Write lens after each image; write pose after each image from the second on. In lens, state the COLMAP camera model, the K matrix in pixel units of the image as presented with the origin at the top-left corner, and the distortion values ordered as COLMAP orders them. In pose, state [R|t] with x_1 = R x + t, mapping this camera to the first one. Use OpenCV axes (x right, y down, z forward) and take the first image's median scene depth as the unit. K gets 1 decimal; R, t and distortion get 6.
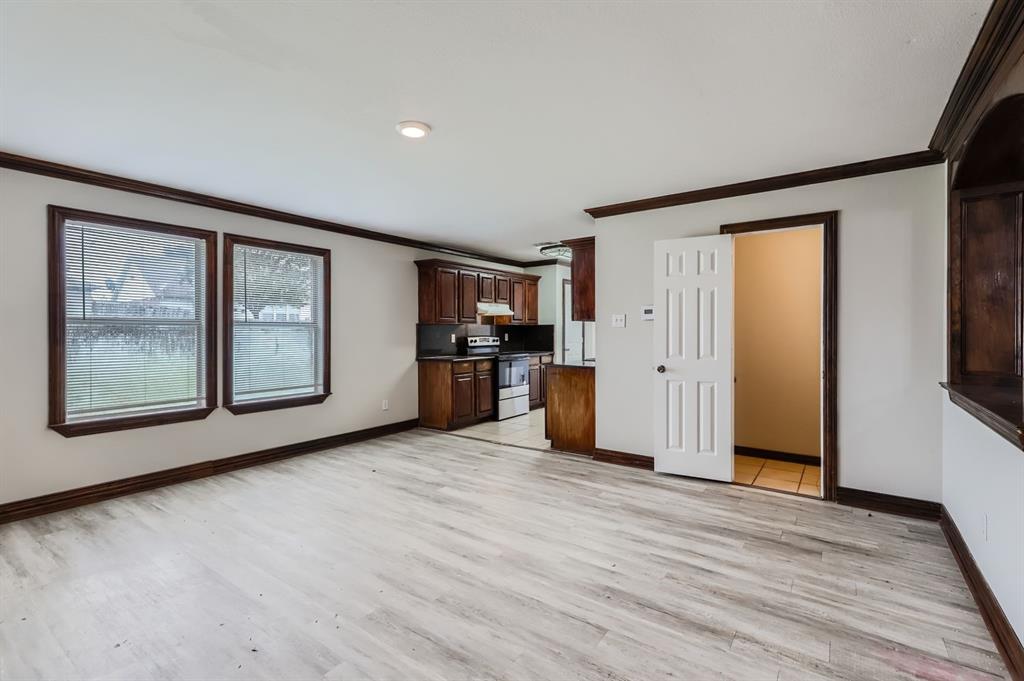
lens RADIAL K [[460.0, 0, 510.2], [0, 460.0, 339.0], [0, 0, 1]] dist [0.002576, 0.000545]
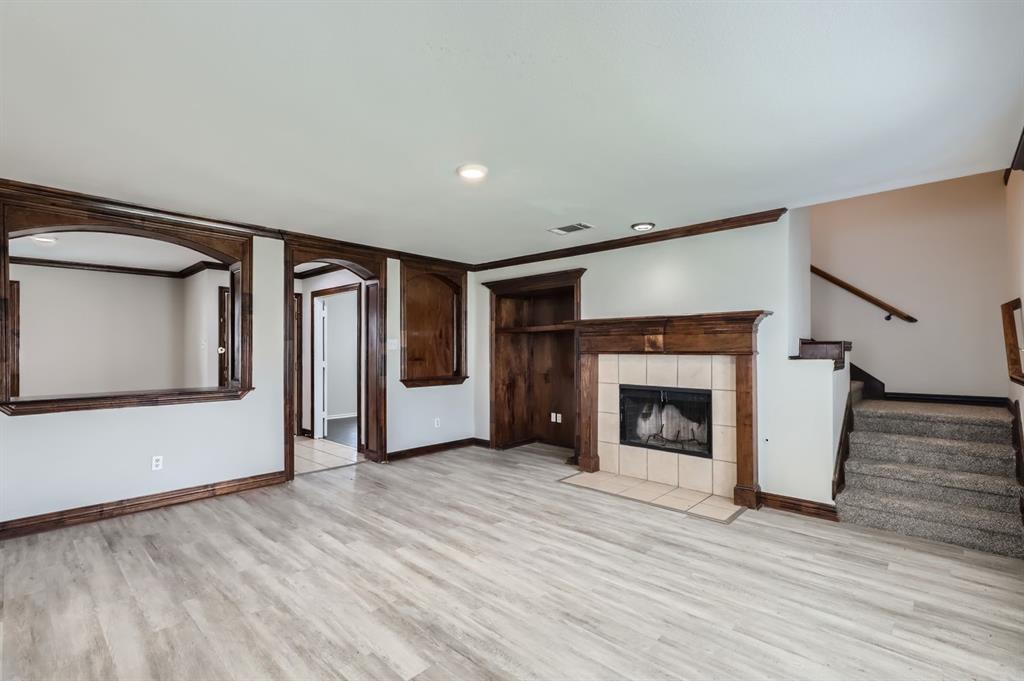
lens RADIAL K [[460.0, 0, 510.2], [0, 460.0, 339.0], [0, 0, 1]] dist [0.002576, 0.000545]
pose [[-0.991507, 0.004236, 0.129987, -0.401996], [0.004086, 0.999991, -0.001423, -0.045682], [-0.129992, -0.000879, -0.991515, 1.889329]]
